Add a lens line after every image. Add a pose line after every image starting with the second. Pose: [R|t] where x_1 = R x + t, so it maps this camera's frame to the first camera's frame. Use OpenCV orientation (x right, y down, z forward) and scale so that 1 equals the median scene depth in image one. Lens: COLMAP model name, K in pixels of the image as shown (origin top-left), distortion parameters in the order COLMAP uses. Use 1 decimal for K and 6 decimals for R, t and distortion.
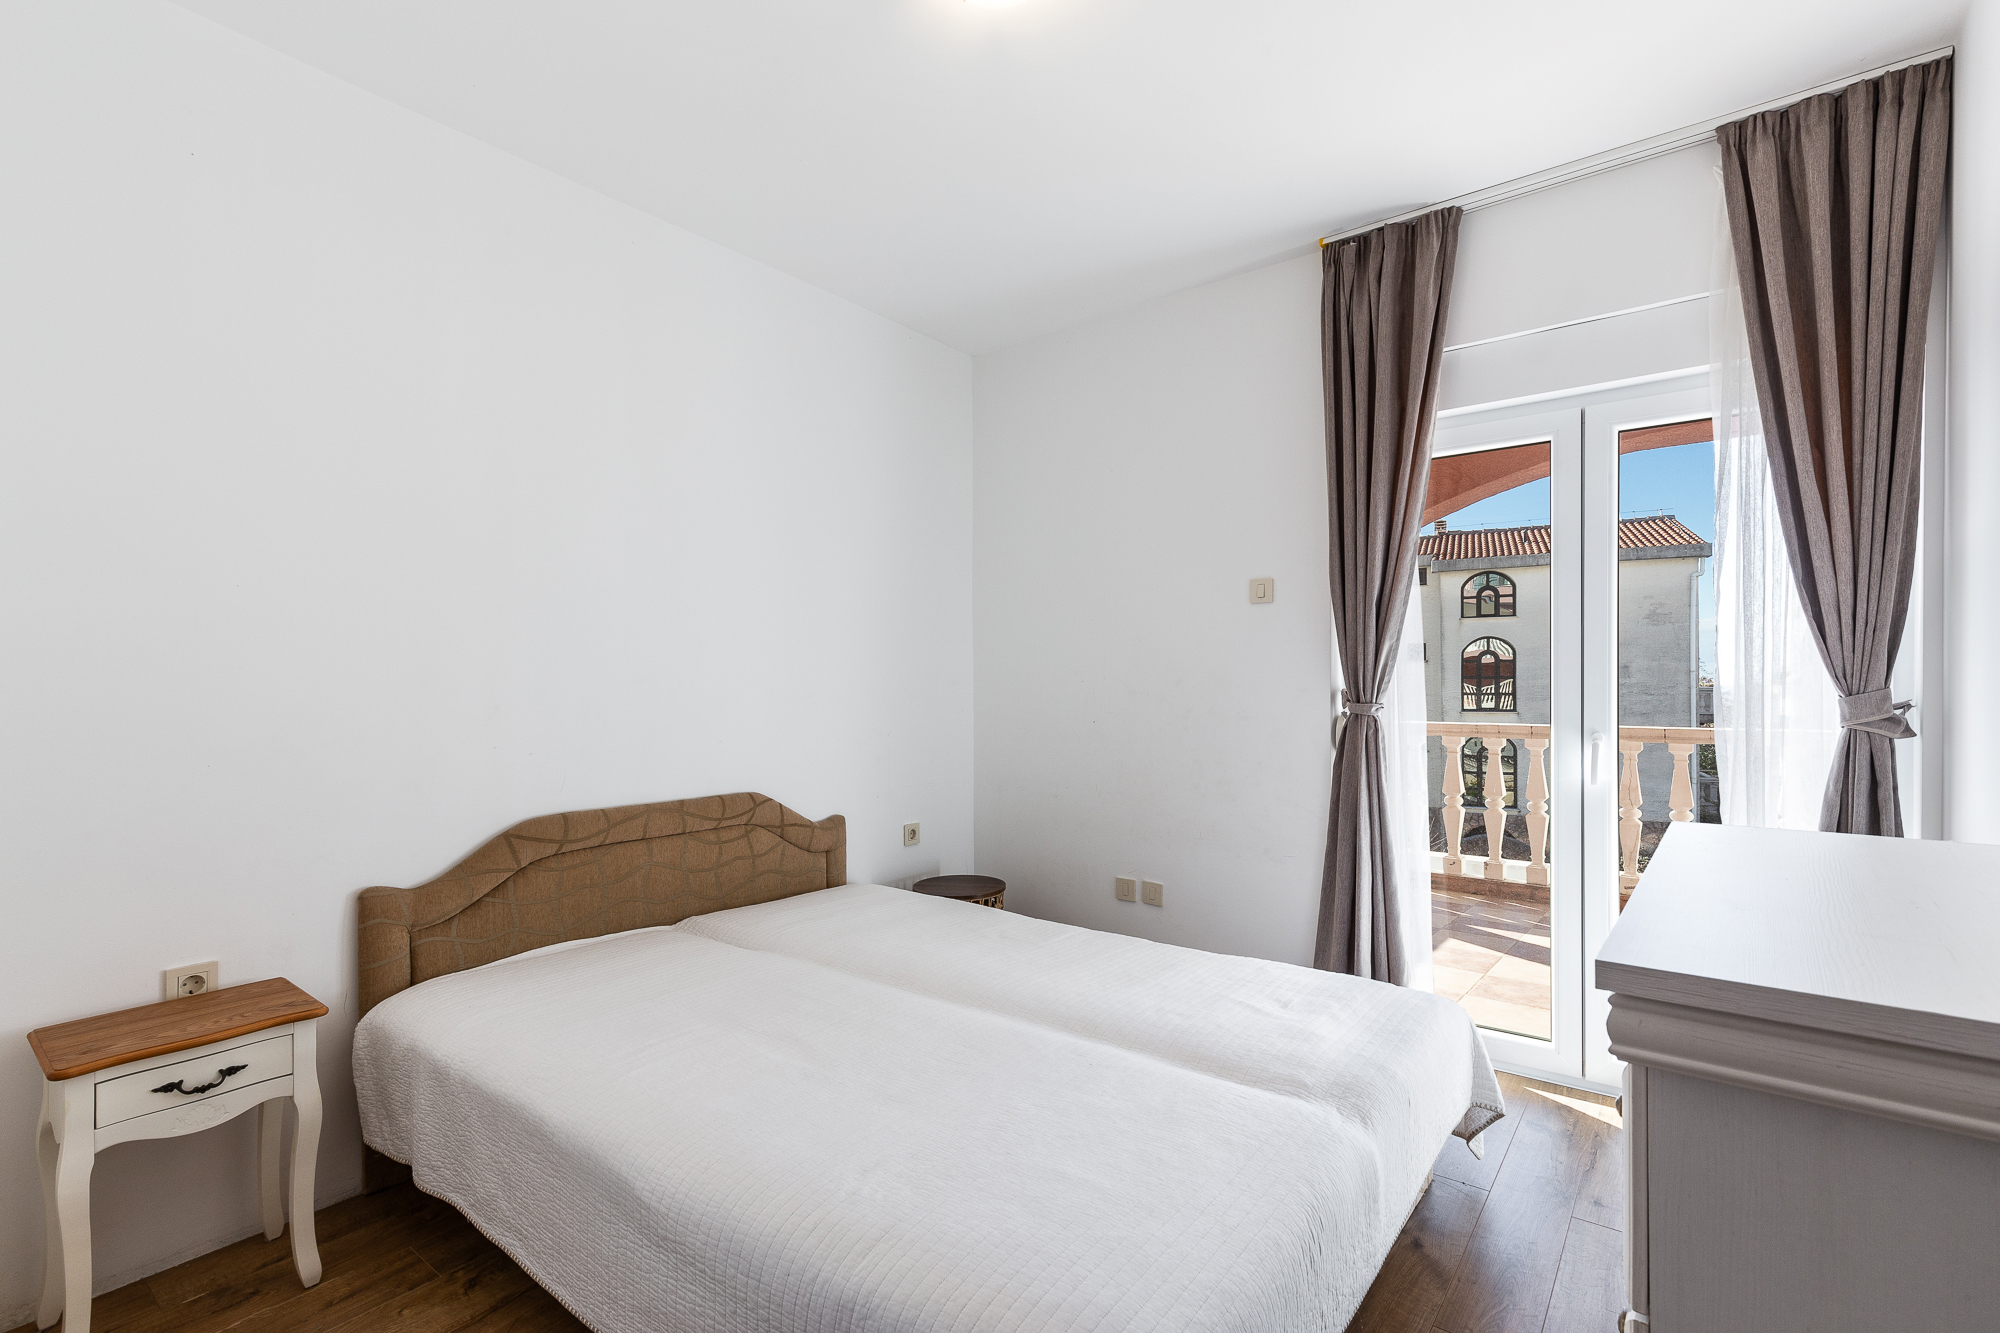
lens RADIAL K [[905.0, 0, 1018.2], [0, 905.0, 672.8], [0, 0, 1]] dist [0.003026, 0.000237]
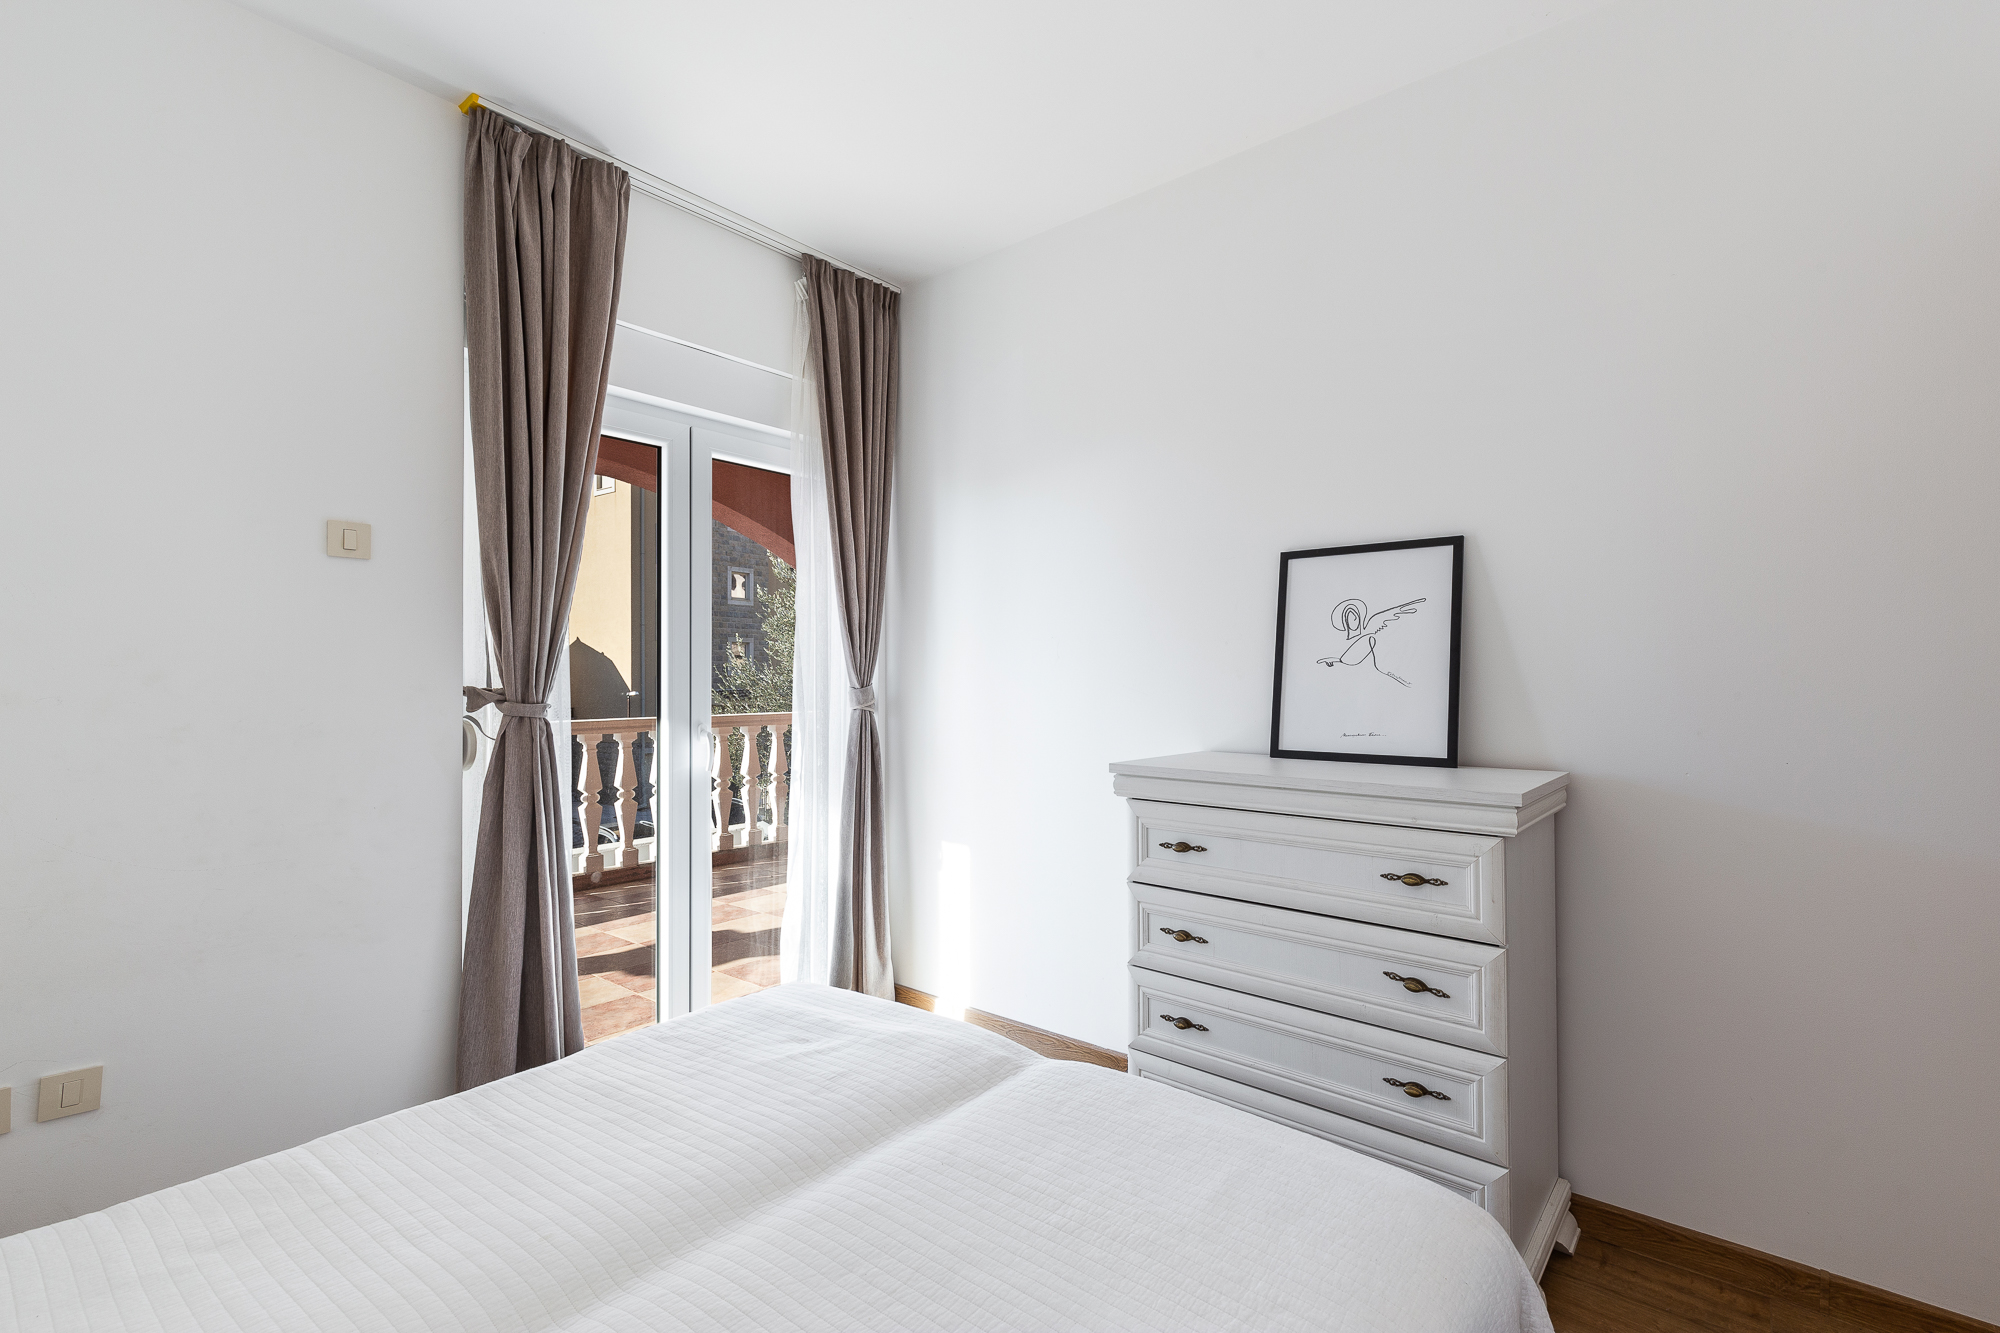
lens RADIAL K [[886.9, 0, 1000.0], [0, 886.9, 666.5], [0, 0, 1]] dist [0.002549, -0.000110]
pose [[0.038281, 0.017041, 0.999122, -0.420916], [-0.004640, 0.999847, -0.016875, 0.013051], [-0.999256, -0.003990, 0.038354, 0.573818]]
